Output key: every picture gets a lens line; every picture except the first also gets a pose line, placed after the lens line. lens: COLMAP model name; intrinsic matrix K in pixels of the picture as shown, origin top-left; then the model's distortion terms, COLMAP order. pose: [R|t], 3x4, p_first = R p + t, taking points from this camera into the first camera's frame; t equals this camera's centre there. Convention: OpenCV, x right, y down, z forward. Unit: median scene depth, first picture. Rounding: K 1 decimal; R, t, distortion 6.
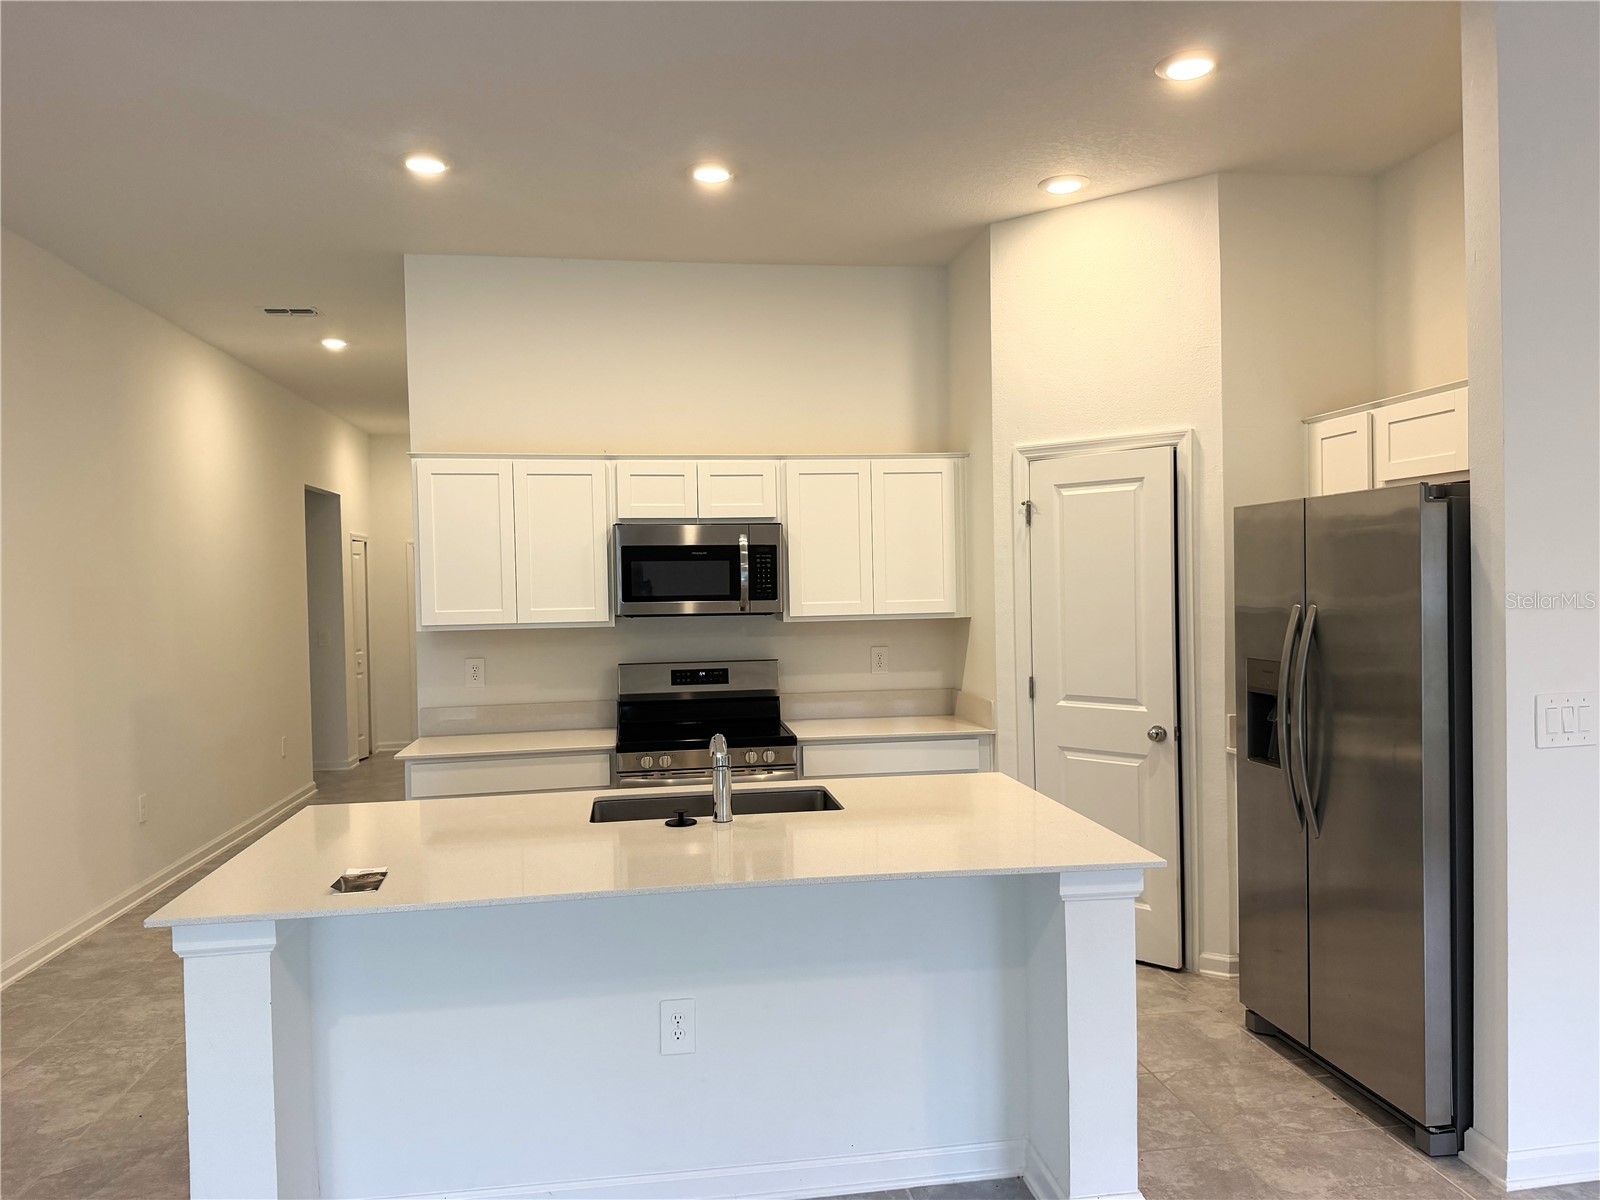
lens RADIAL K [[1116.0, 0, 799.3], [0, 1116.0, 613.7], [0, 0, 1]] dist [0.060419, -0.065614]
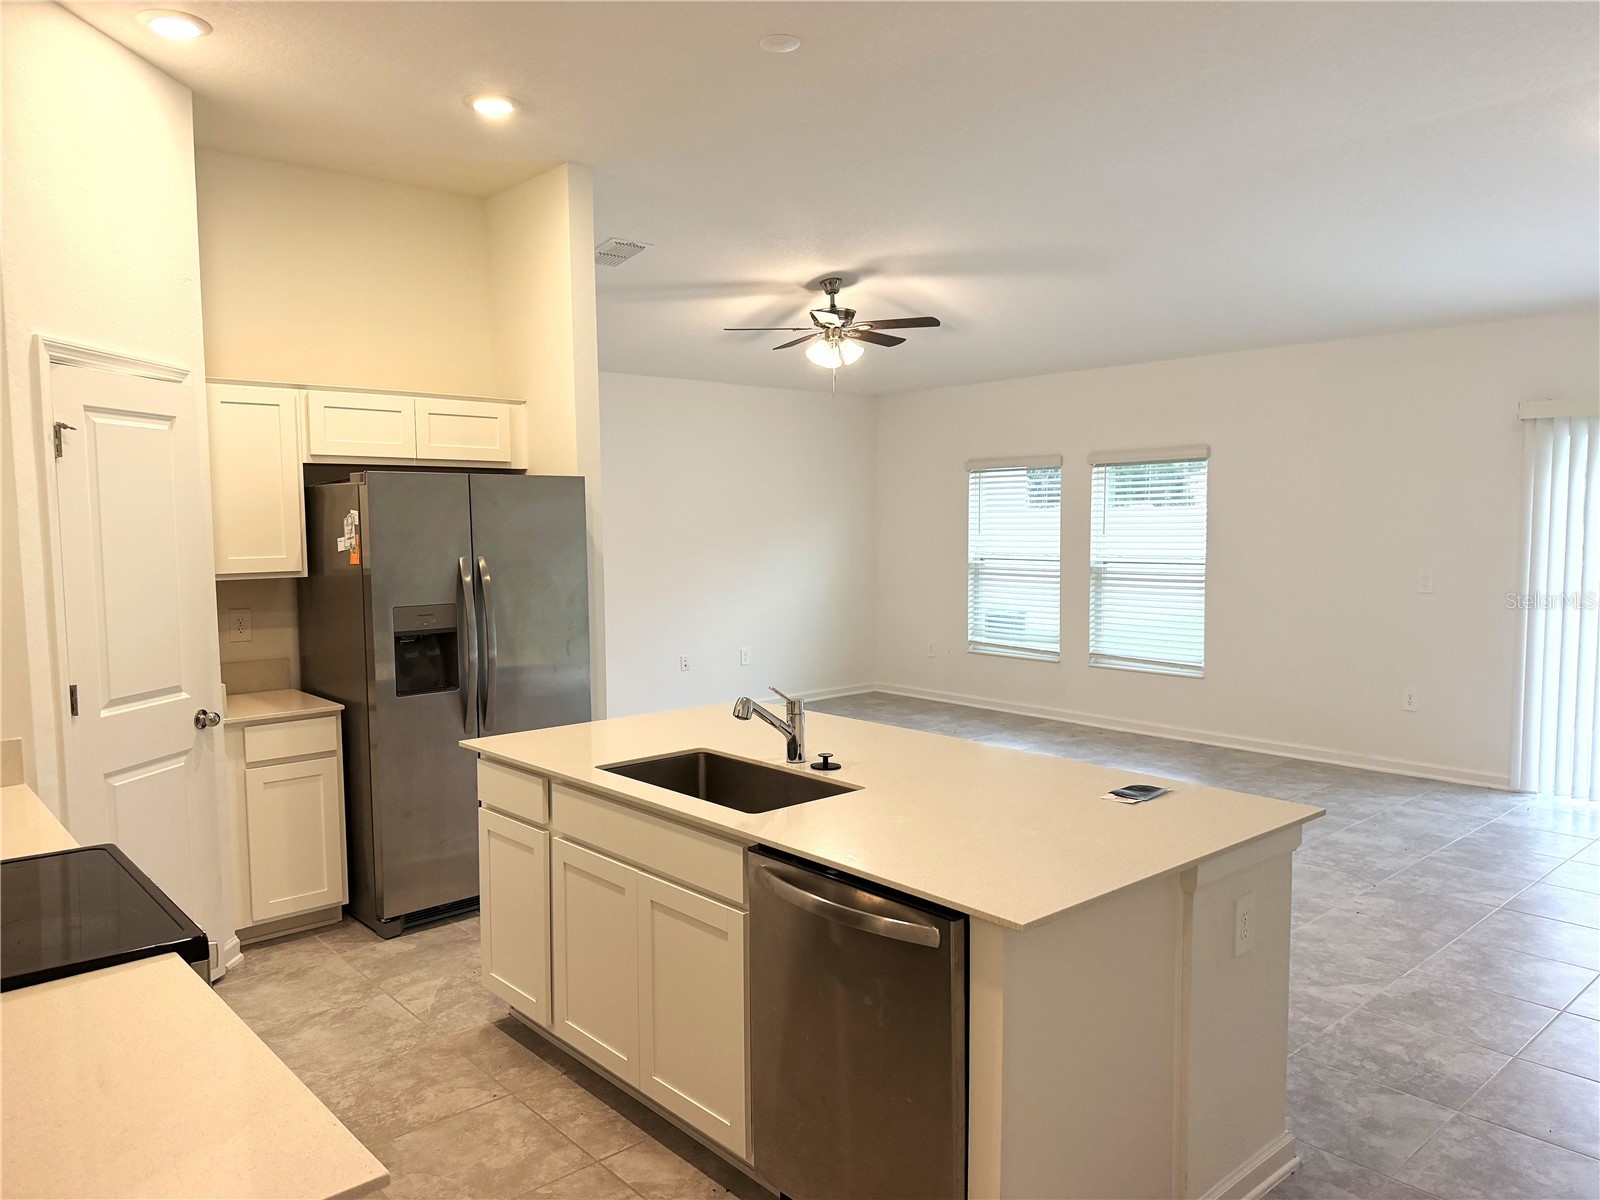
lens RADIAL K [[1118.5, 0, 798.1], [0, 1118.5, 616.9], [0, 0, 1]] dist [0.089038, -0.134693]
pose [[-0.552277, -0.047692, 0.832296, -0.651330], [0.045200, 0.995181, 0.087018, -0.025989], [-0.832435, 0.085678, -0.547459, 1.089988]]
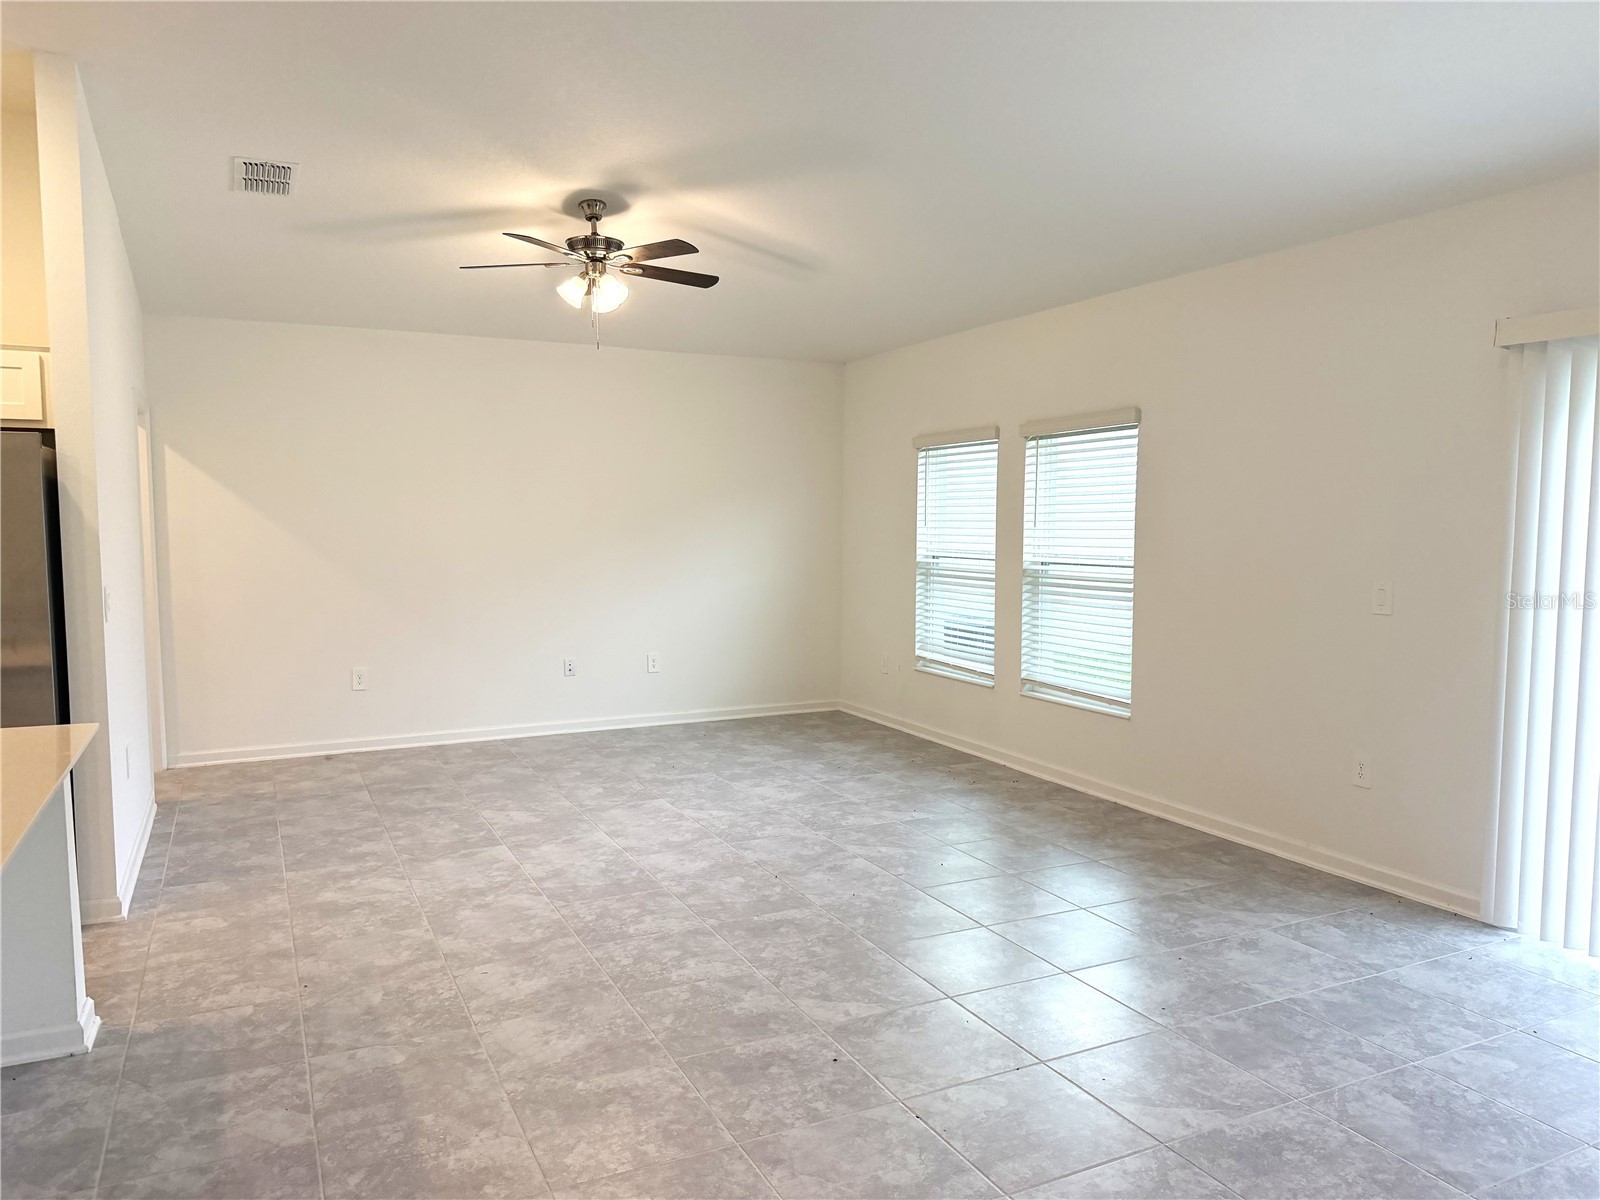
lens RADIAL K [[1118.5, 0, 798.1], [0, 1118.5, 616.9], [0, 0, 1]] dist [0.089038, -0.134693]
pose [[-0.310180, -0.061111, 0.948712, -0.658281], [0.031895, 0.996701, 0.074630, 0.020895], [-0.950143, 0.053408, -0.307208, 0.379700]]
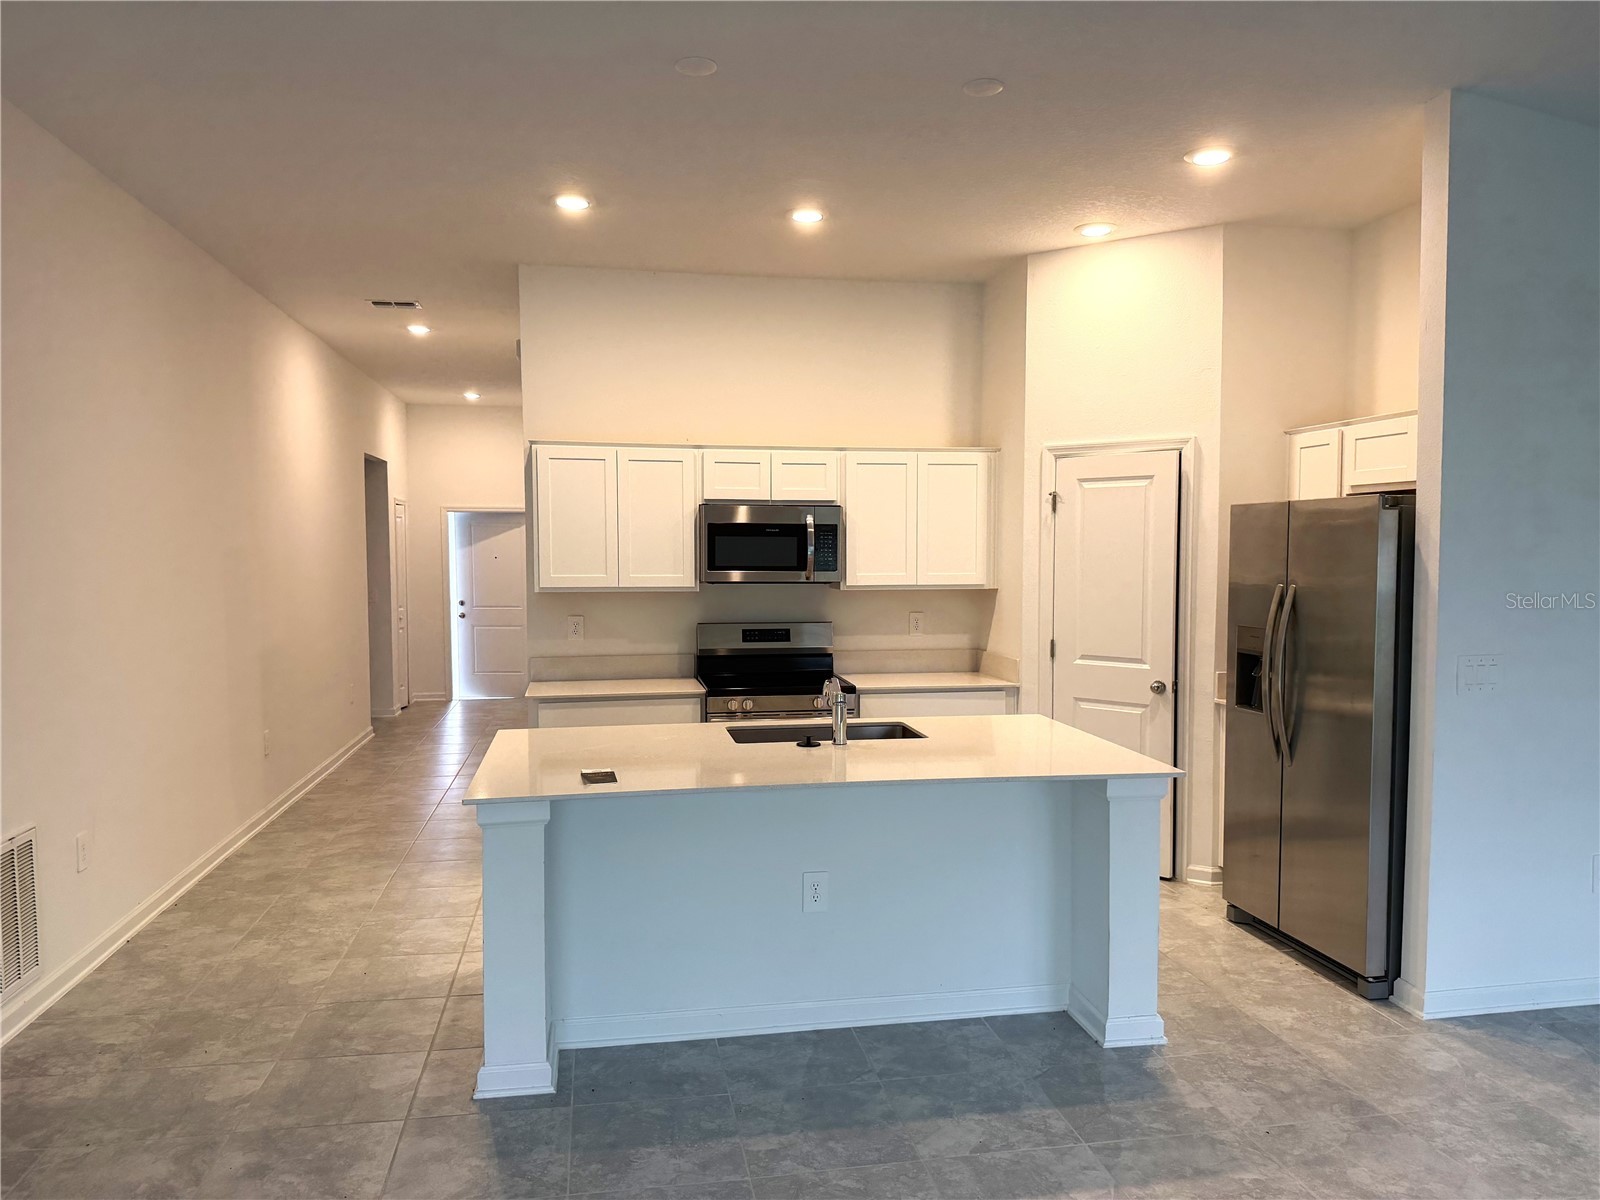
lens RADIAL K [[1118.5, 0, 798.1], [0, 1118.5, 616.9], [0, 0, 1]] dist [0.089038, -0.134693]
pose [[0.999207, 0.017264, 0.035890, -0.116491], [-0.018482, 0.999255, 0.033877, -0.003548], [-0.035278, -0.034514, 0.998781, -0.203983]]
